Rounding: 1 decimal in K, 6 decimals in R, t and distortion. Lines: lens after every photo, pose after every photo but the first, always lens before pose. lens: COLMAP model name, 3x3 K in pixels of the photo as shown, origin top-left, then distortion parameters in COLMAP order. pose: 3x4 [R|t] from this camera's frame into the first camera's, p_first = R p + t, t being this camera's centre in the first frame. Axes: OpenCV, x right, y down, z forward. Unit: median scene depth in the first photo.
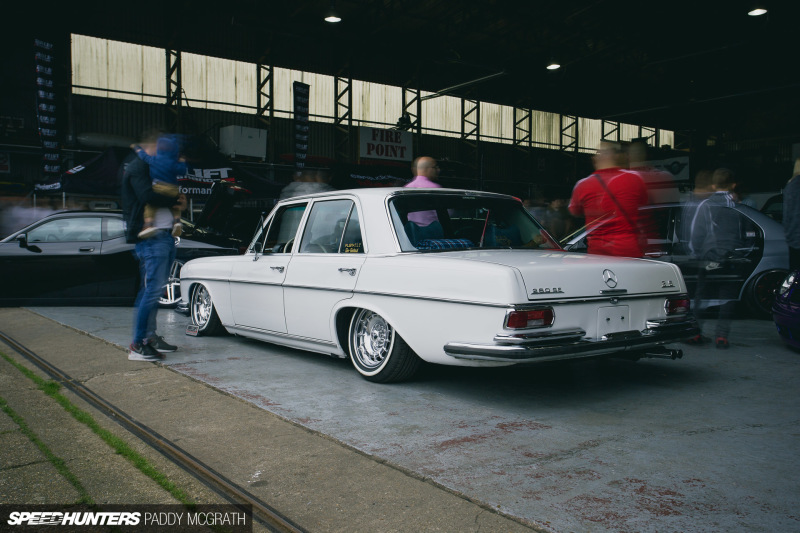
lens RADIAL K [[711.6, 0, 402.8], [0, 711.6, 265.0], [0, 0, 1]] dist [-0.008628, 0.070557]
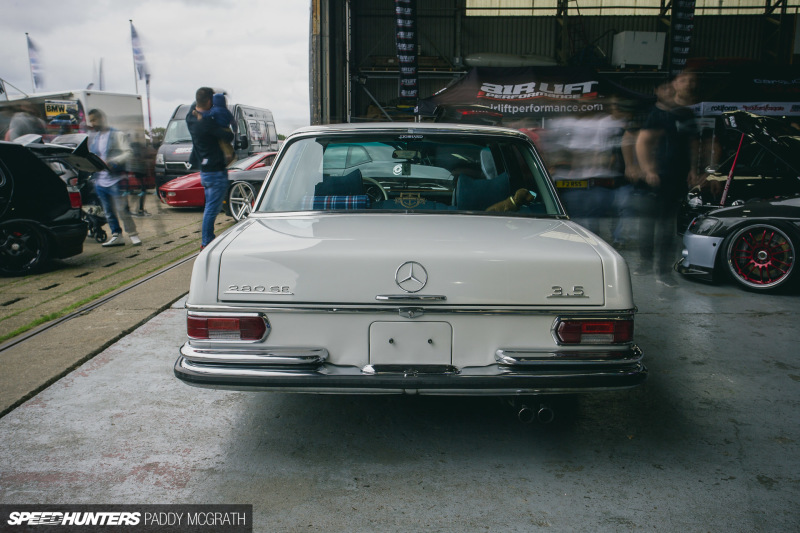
lens RADIAL K [[711.6, 0, 397.6], [0, 711.6, 266.3], [0, 0, 1]] dist [-0.008628, 0.070557]
pose [[0.796650, 0.097437, -0.596536, 0.121072], [-0.023511, 0.991170, 0.130498, -0.013016], [0.603983, -0.089936, 0.791906, 0.093830]]
